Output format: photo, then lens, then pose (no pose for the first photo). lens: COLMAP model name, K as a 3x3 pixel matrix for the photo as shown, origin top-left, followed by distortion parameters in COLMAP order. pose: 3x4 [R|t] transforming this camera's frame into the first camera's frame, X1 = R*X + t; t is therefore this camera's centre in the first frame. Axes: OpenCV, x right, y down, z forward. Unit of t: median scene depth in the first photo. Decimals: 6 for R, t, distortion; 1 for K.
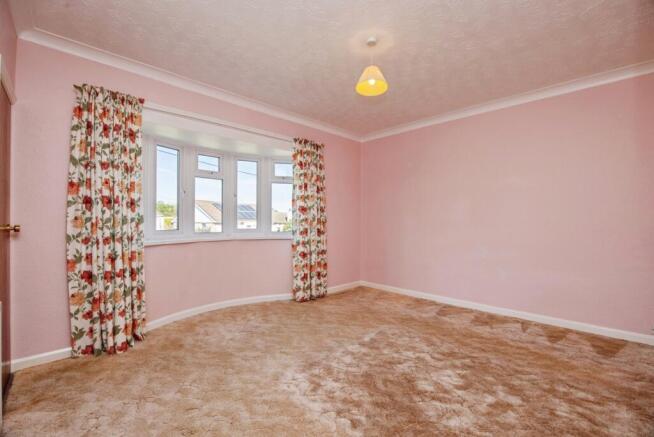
lens RADIAL K [[281.2, 0, 329.2], [0, 281.2, 218.5], [0, 0, 1]] dist [-0.000855, -0.004475]
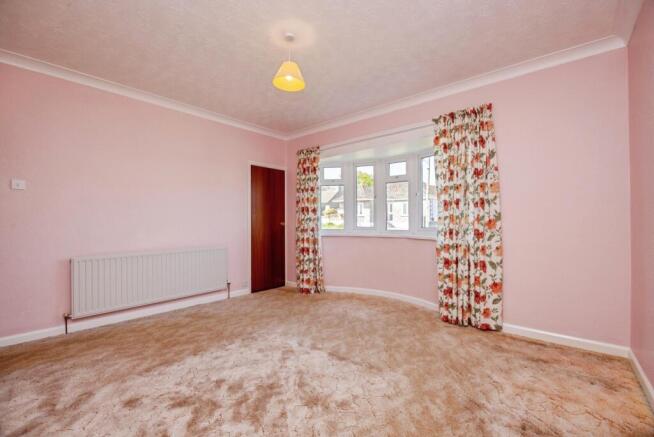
lens RADIAL K [[281.2, 0, 329.2], [0, 281.2, 218.5], [0, 0, 1]] dist [-0.000855, -0.004475]
pose [[0.095640, -0.007933, -0.995384, 0.783312], [0.016230, 0.999848, -0.006409, 0.008461], [0.995284, -0.015542, 0.095754, 0.716393]]
